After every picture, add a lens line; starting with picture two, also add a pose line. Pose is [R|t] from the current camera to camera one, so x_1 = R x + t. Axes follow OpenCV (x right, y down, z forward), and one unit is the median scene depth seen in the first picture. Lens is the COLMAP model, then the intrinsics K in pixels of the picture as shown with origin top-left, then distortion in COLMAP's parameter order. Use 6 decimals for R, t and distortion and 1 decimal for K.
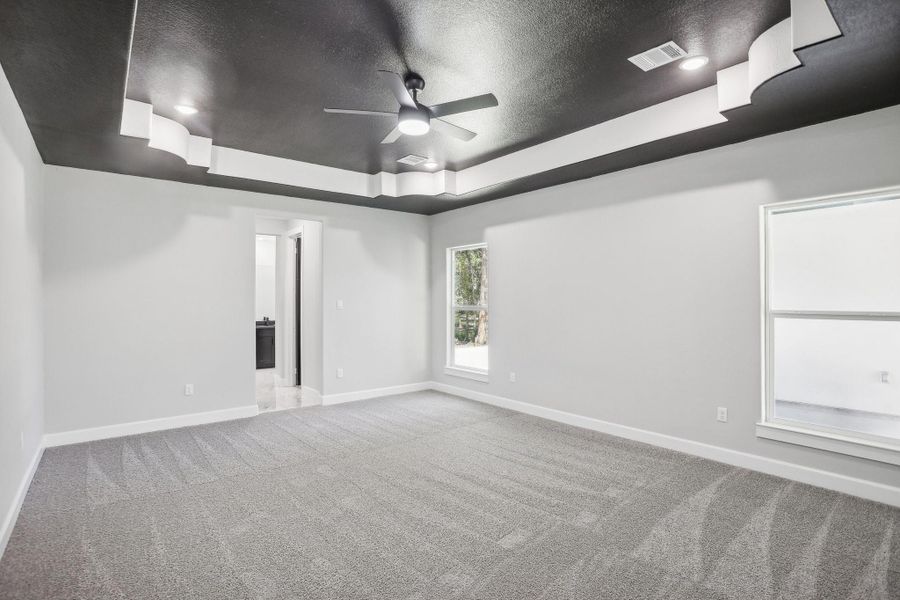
lens RADIAL K [[452.0, 0, 451.5], [0, 452.0, 300.1], [0, 0, 1]] dist [-0.035124, 0.013930]
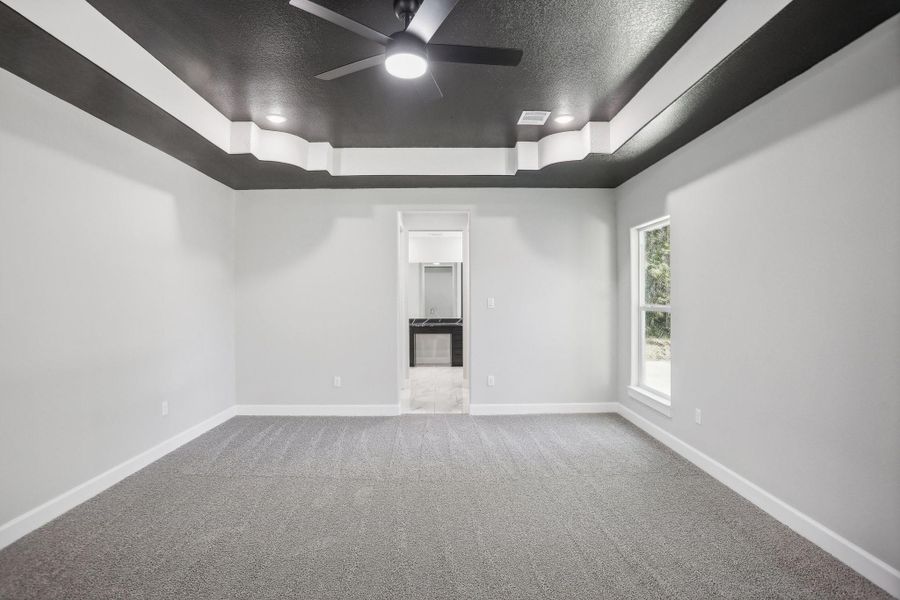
lens RADIAL K [[460.7, 0, 445.1], [0, 460.7, 295.4], [0, 0, 1]] dist [-0.028219, 0.014120]
pose [[0.787556, 0.000278, -0.616243, 0.251670], [0.000236, 1.000000, 0.000752, -0.005292], [0.616243, -0.000738, 0.787556, 0.251967]]
